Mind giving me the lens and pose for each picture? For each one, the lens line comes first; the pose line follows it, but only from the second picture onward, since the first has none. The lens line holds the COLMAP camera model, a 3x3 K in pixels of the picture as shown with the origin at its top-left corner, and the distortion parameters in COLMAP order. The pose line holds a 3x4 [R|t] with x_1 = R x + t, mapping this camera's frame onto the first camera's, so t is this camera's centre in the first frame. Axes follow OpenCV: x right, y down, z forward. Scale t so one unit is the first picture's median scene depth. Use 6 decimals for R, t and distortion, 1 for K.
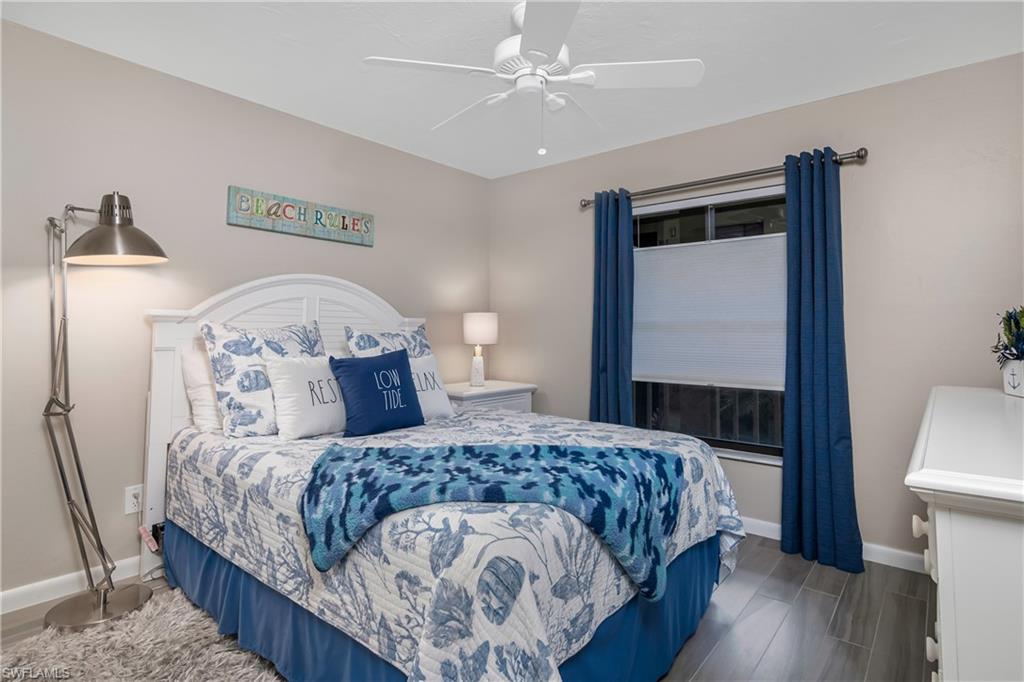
lens RADIAL K [[518.8, 0, 501.4], [0, 518.8, 338.9], [0, 0, 1]] dist [-0.002340, -0.000923]
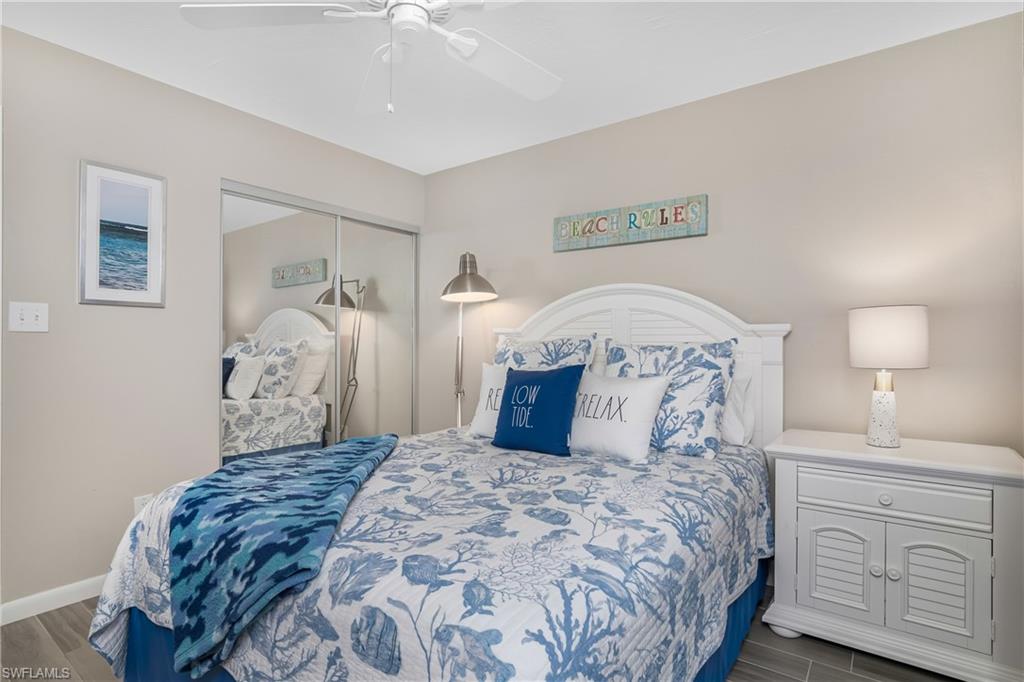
lens RADIAL K [[518.8, 0, 501.4], [0, 518.8, 338.9], [0, 0, 1]] dist [-0.002340, -0.000923]
pose [[0.053576, -0.002835, -0.998560, 0.632984], [-0.011789, 0.999924, -0.003471, -0.017271], [0.998494, 0.011958, 0.053539, 0.802933]]
